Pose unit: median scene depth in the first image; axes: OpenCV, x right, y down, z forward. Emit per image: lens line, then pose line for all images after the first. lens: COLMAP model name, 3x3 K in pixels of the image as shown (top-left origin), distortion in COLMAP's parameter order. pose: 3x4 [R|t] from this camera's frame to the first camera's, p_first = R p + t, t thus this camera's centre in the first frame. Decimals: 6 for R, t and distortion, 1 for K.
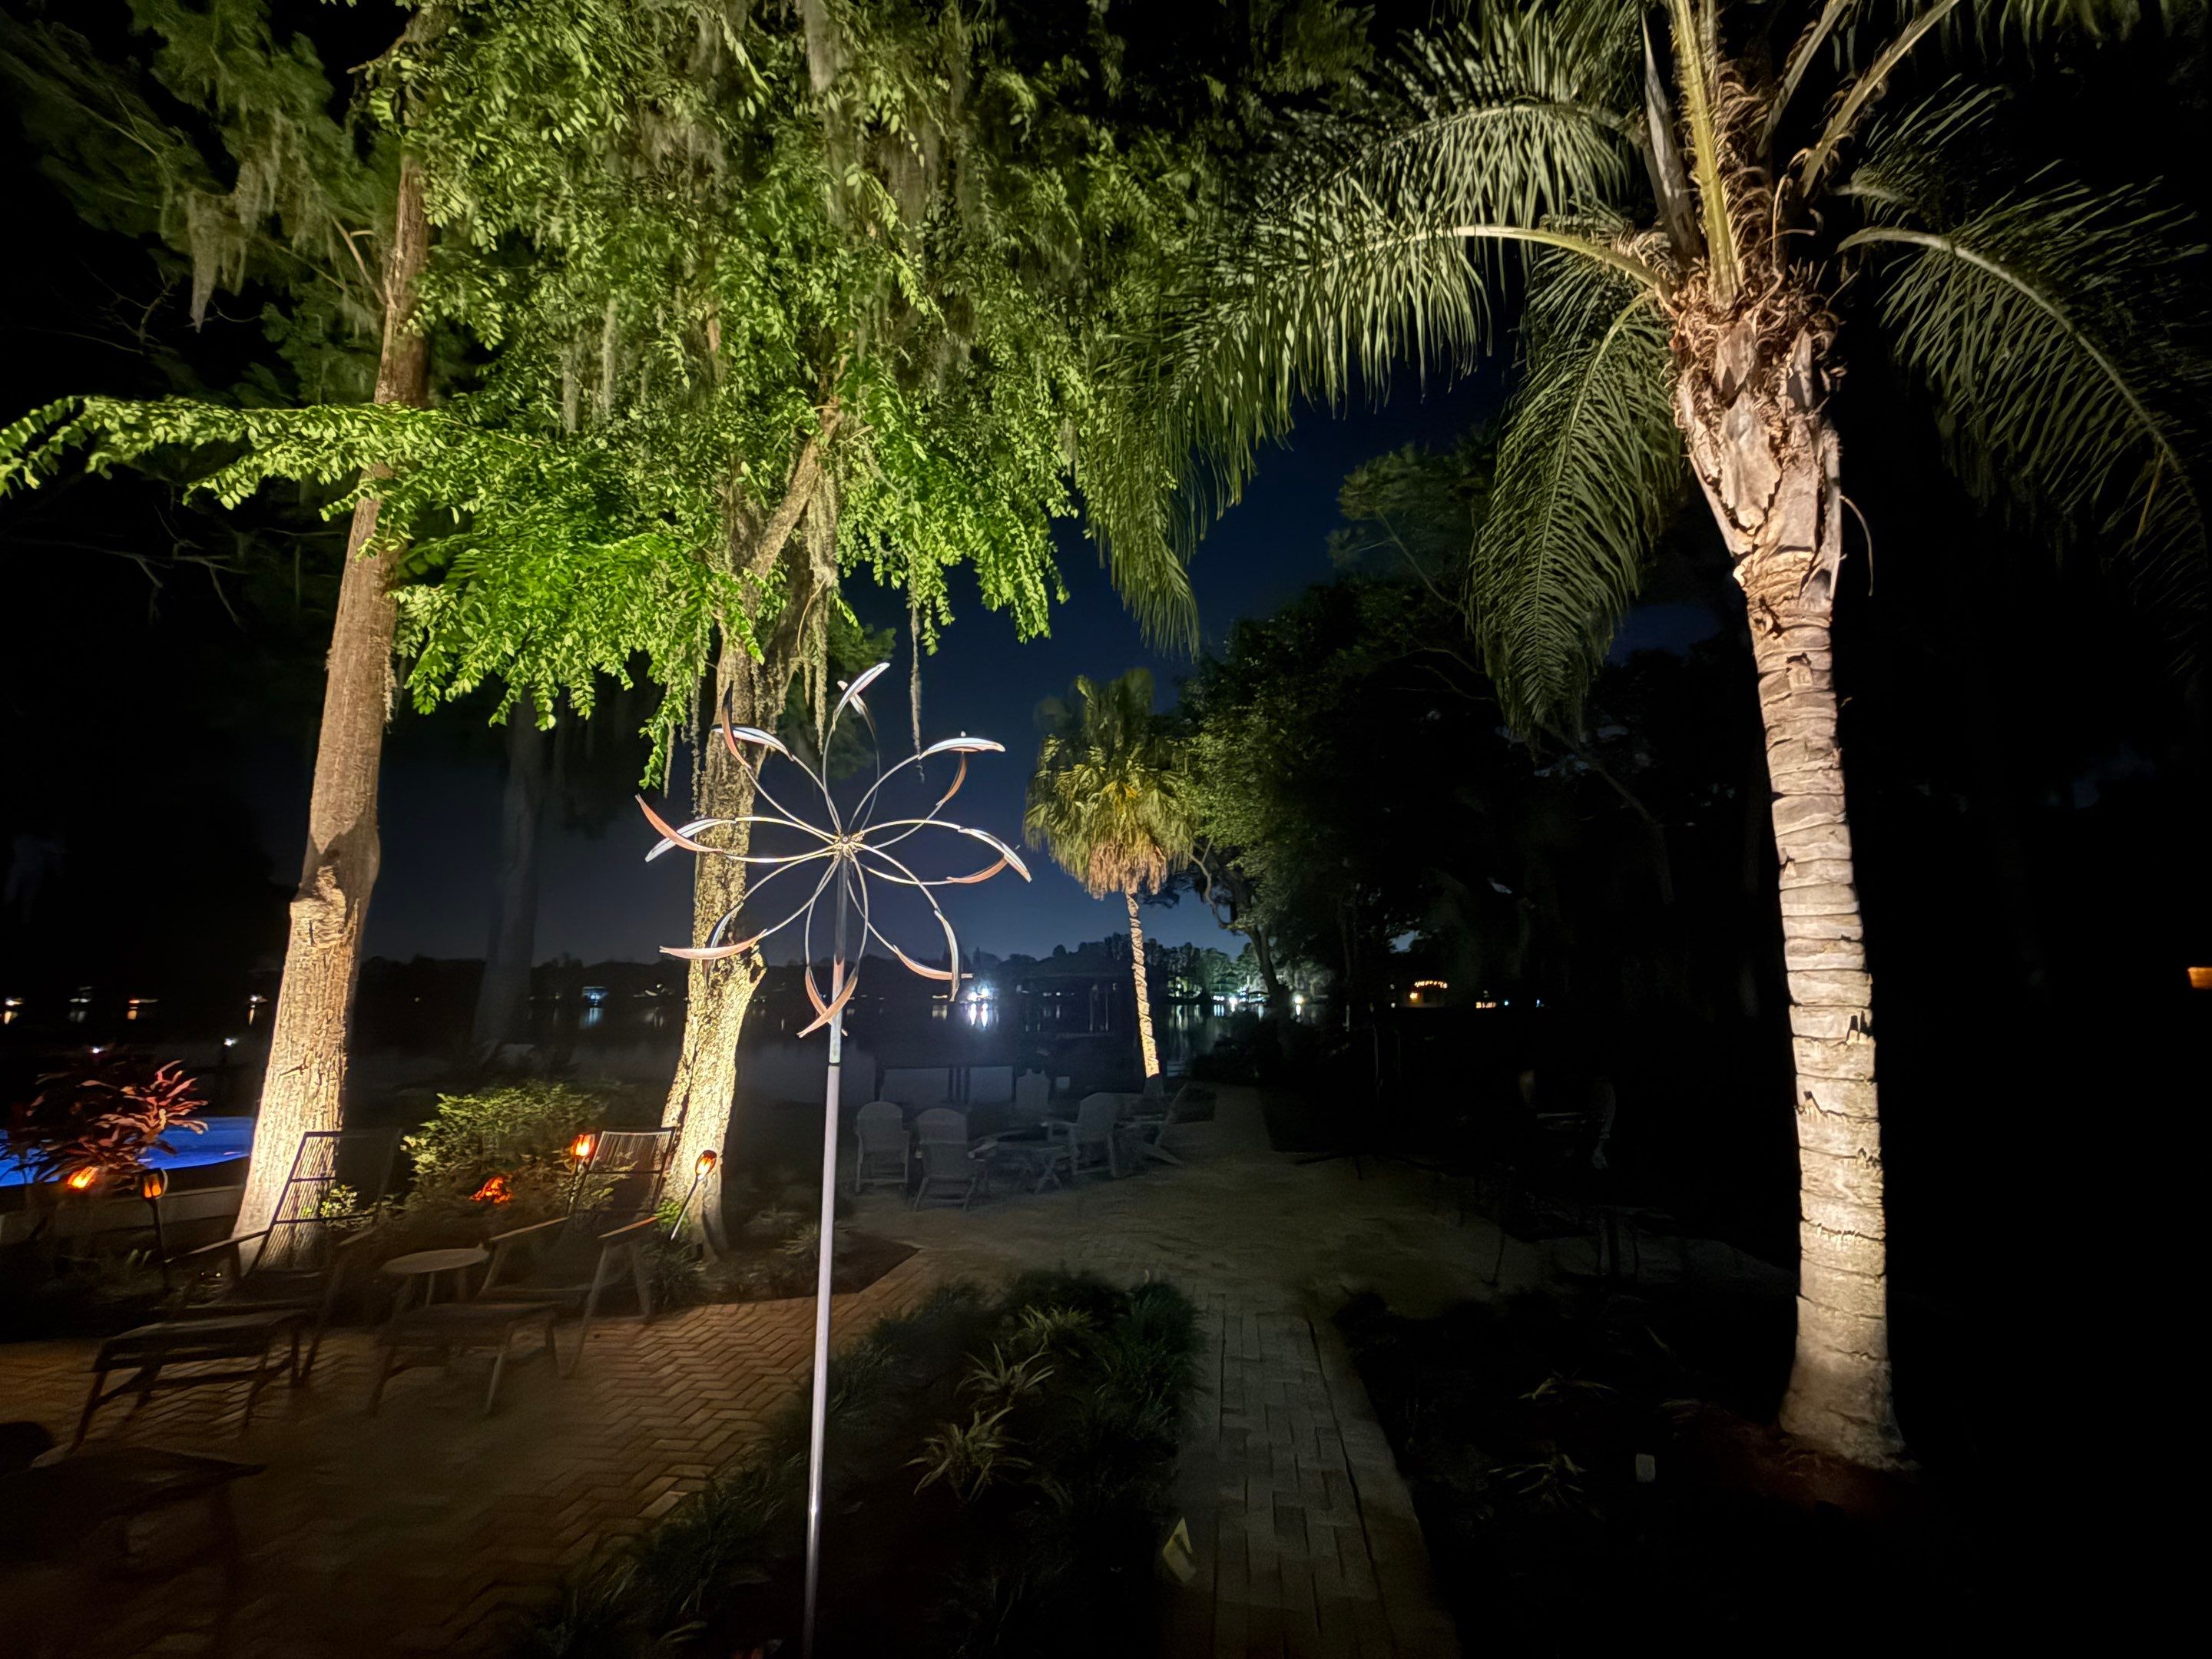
lens RADIAL K [[844.6, 0, 1106.0], [0, 844.6, 829.5], [0, 0, 1]] dist [-0.028472, 0.003300]
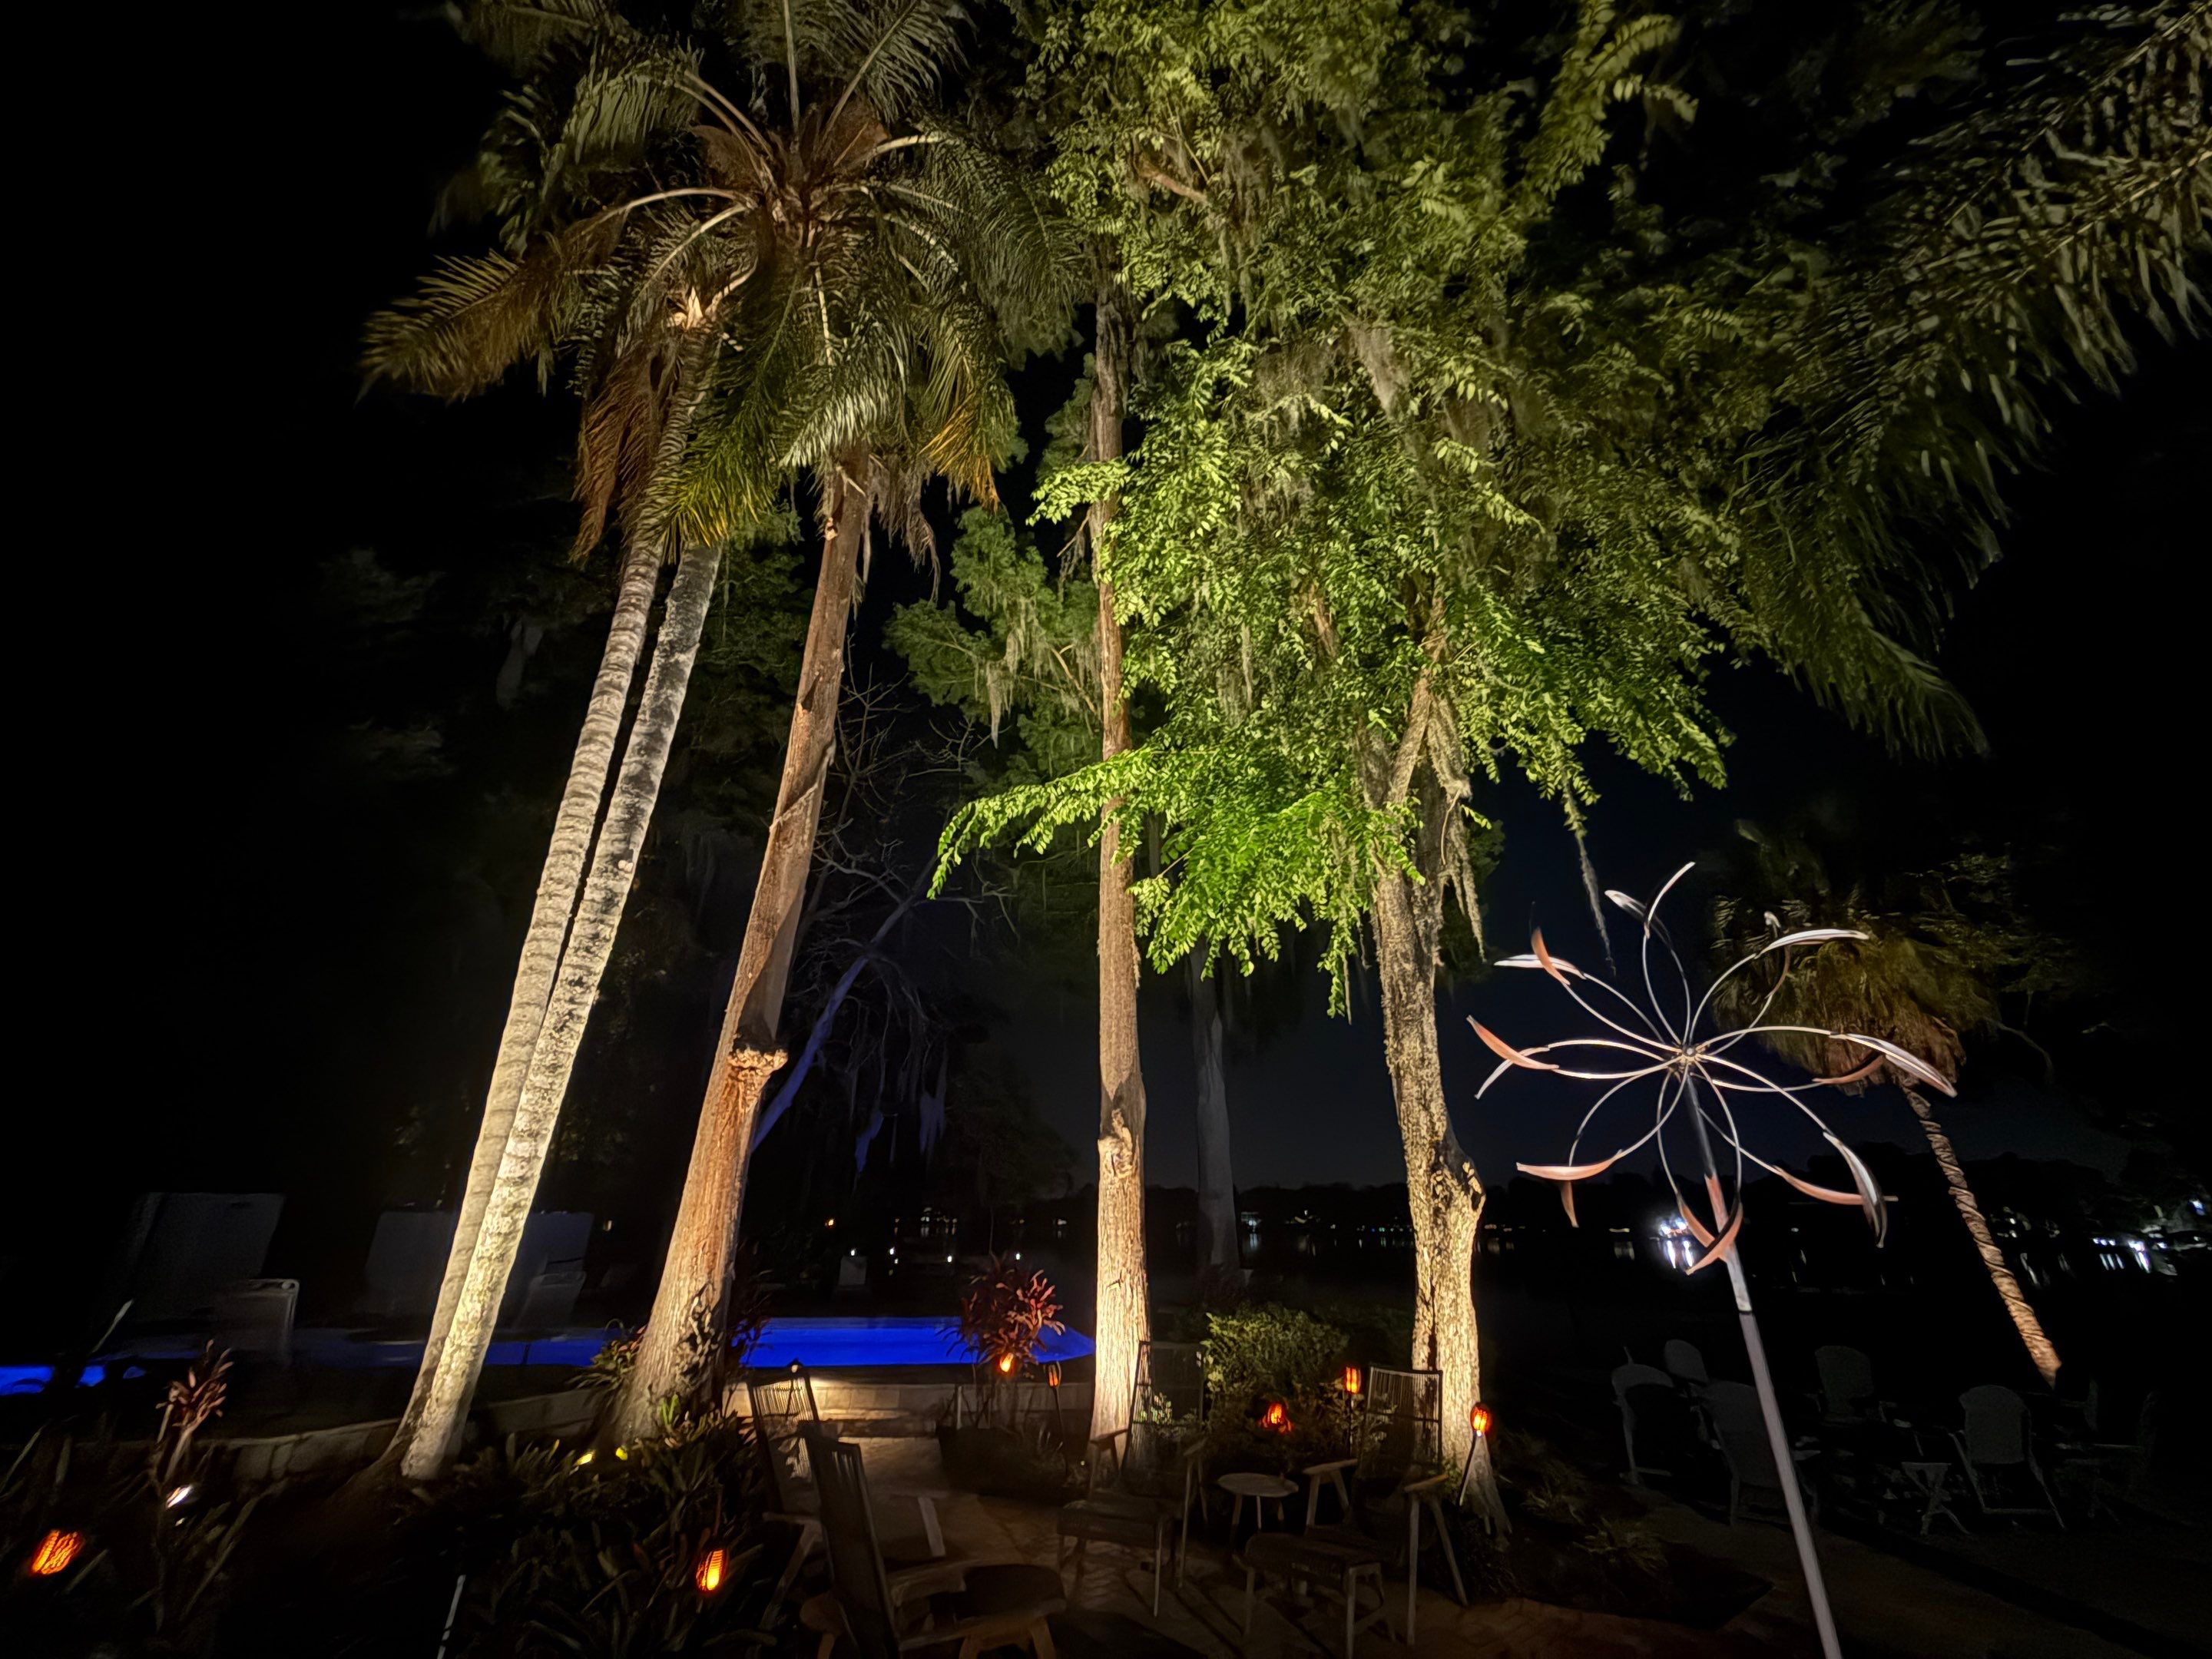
lens RADIAL K [[843.2, 0, 1106.0], [0, 843.2, 829.5], [0, 0, 1]] dist [-0.035077, 0.009248]
pose [[0.774899, -0.244292, -0.582969, -0.086992], [0.093426, 0.956431, -0.276606, -0.009802], [0.625142, 0.159877, 0.763961, -0.056230]]
